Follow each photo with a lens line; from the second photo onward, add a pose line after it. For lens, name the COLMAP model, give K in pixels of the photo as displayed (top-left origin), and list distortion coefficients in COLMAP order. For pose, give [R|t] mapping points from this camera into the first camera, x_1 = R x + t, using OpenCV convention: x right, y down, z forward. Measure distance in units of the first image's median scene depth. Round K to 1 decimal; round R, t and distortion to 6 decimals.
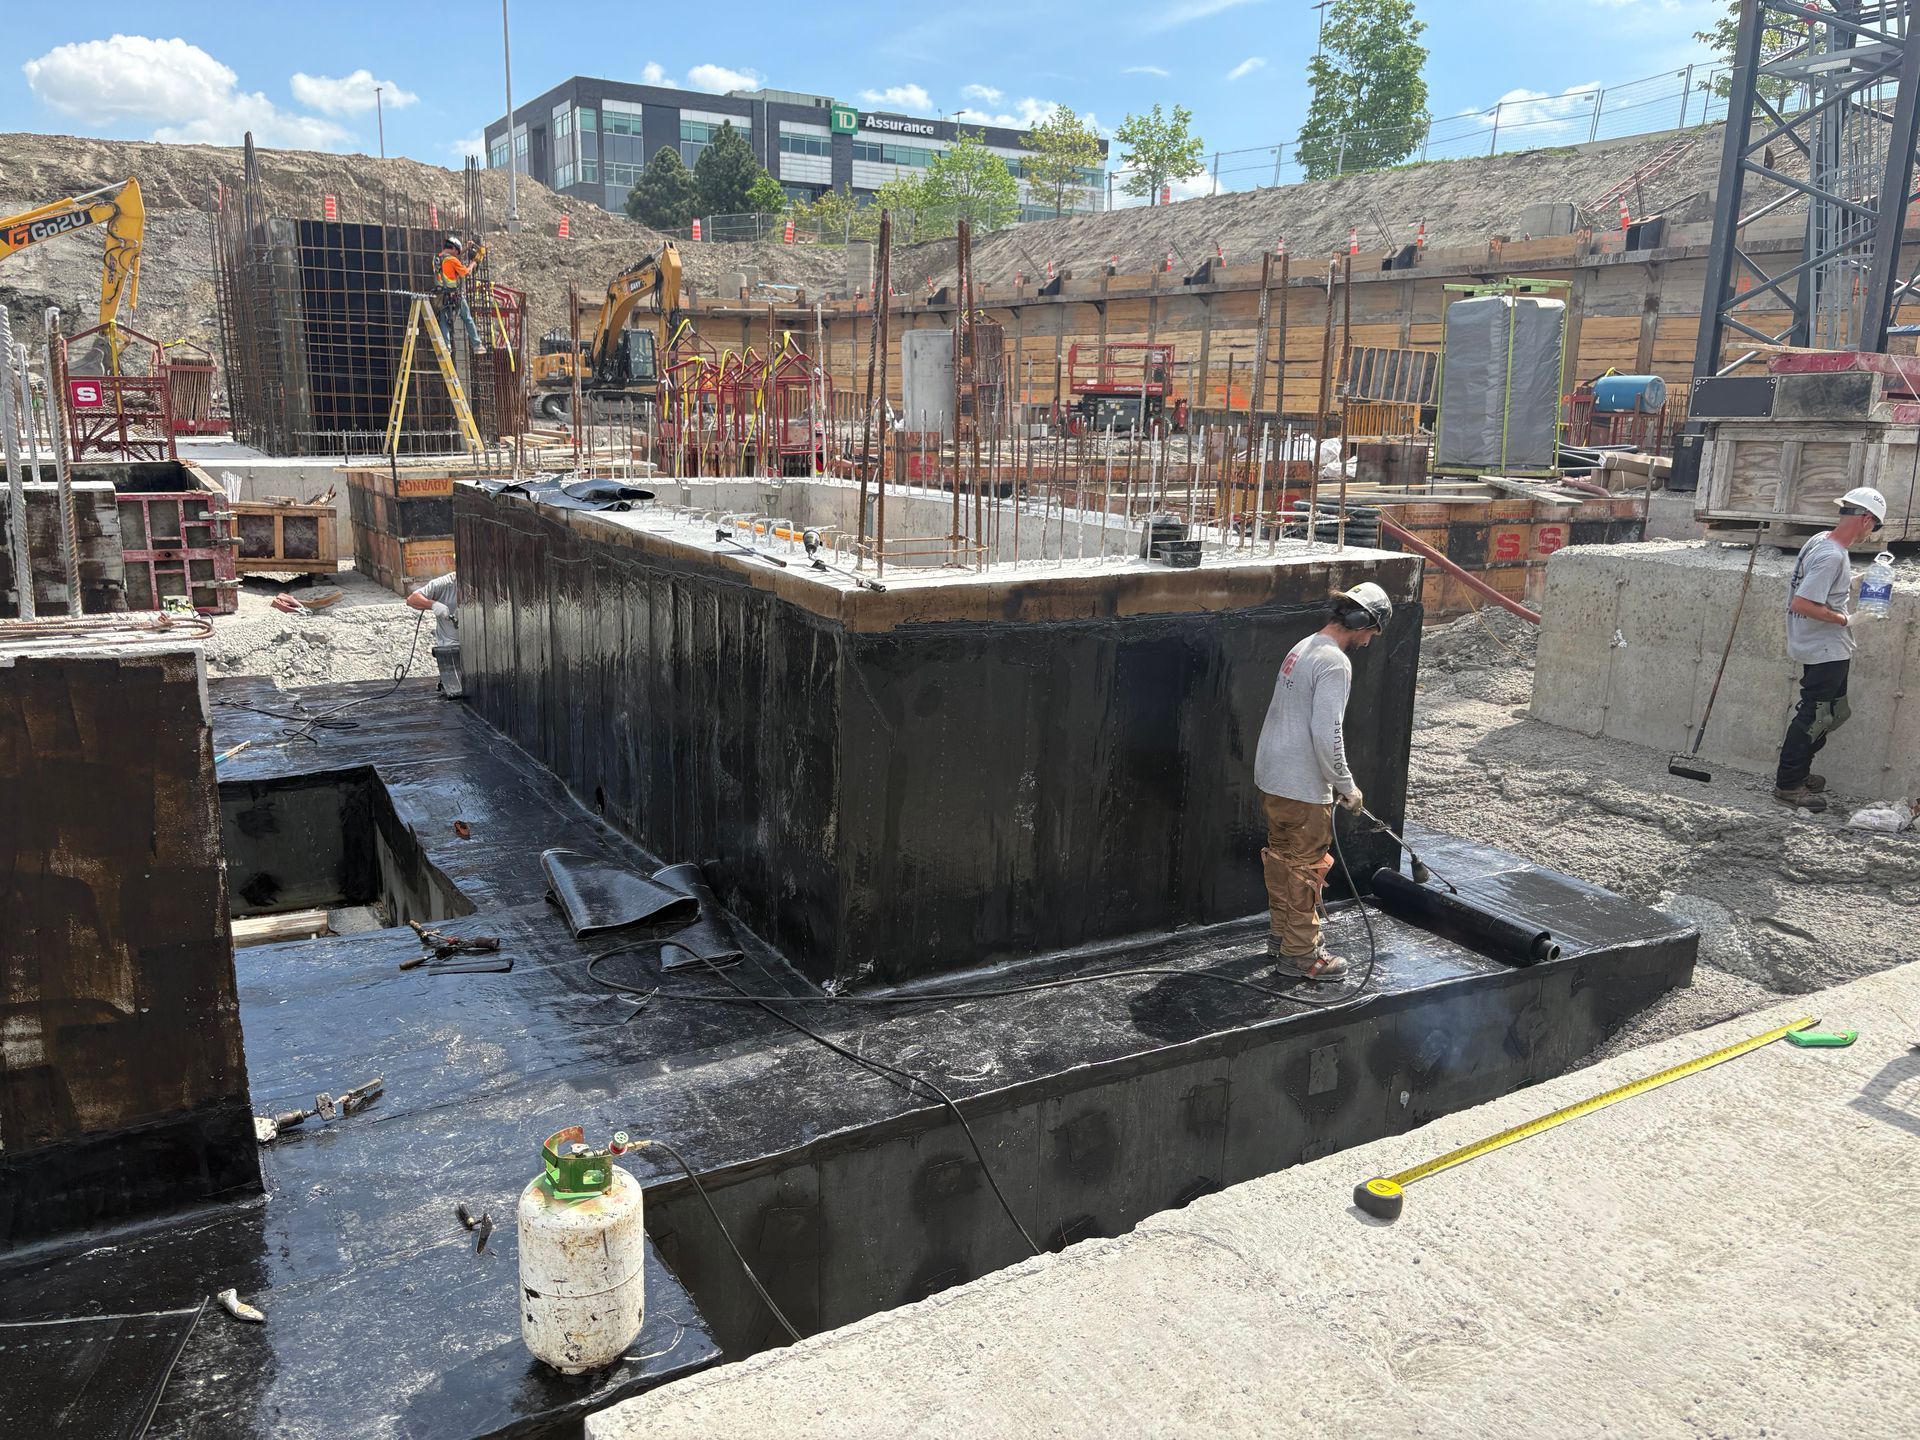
lens RADIAL K [[1495.2, 0, 961.7], [0, 1495.2, 711.1], [0, 0, 1]] dist [0.043863, -0.047601]
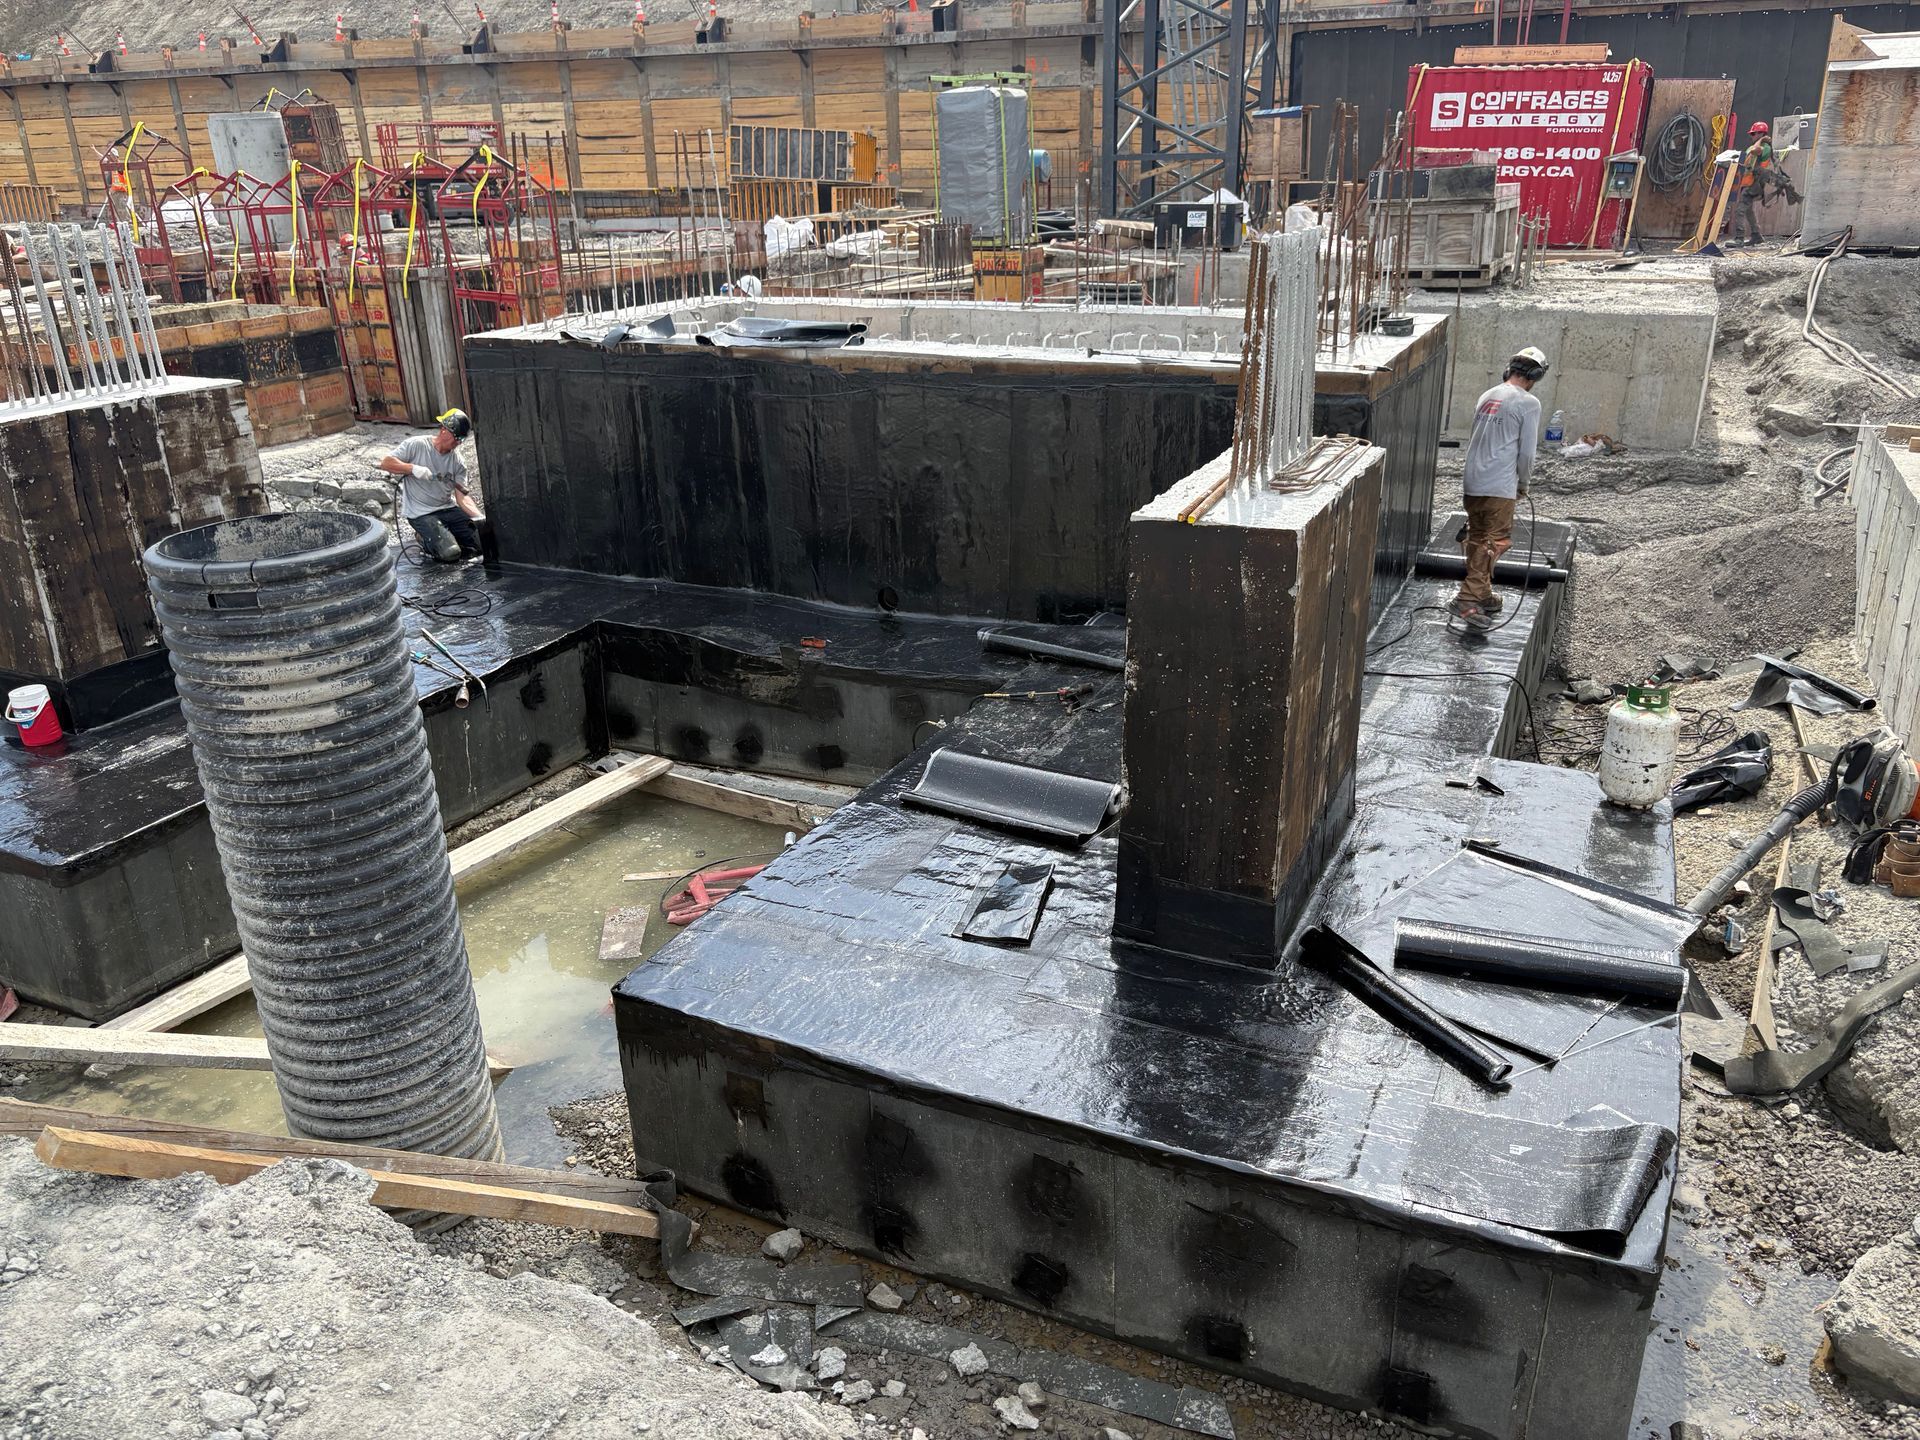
lens RADIAL K [[1495.2, 0, 973.2], [0, 1495.2, 732.3], [0, 0, 1]] dist [0.043863, -0.047601]
pose [[0.810307, -0.245376, 0.532159, -0.276346], [0.155618, 0.965609, 0.208283, -0.024087], [-0.564965, -0.085959, 0.820625, -0.003780]]
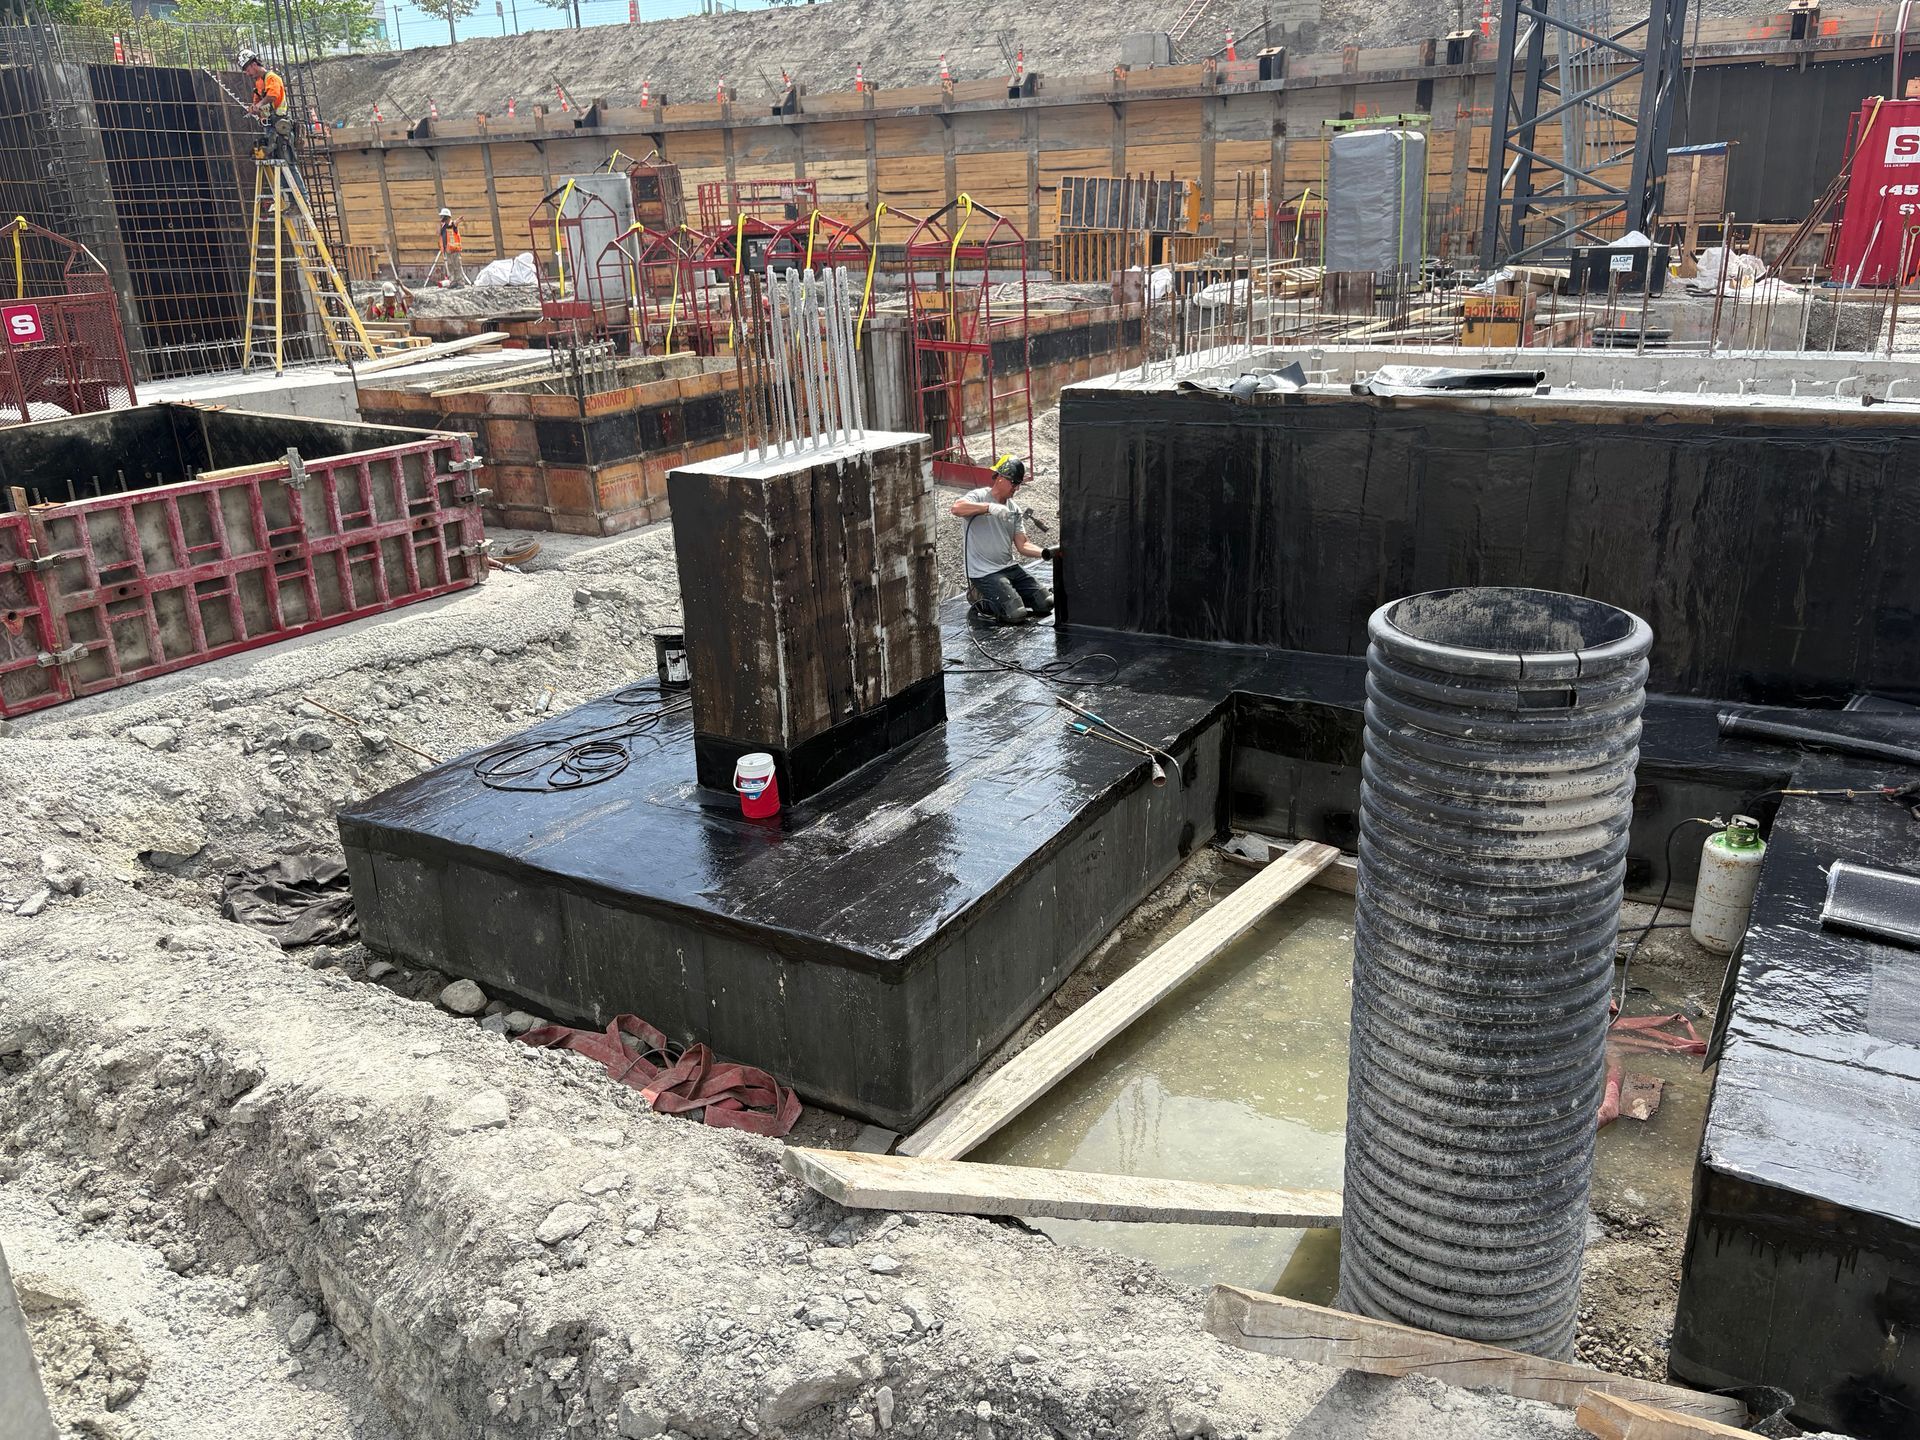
lens RADIAL K [[1495.2, 0, 952.0], [0, 1495.2, 719.3], [0, 0, 1]] dist [0.043863, -0.047601]
pose [[0.870113, -0.202651, 0.449262, -0.361086], [0.149258, 0.977097, 0.151668, -0.043762], [-0.469708, -0.064912, 0.880432, 0.087289]]
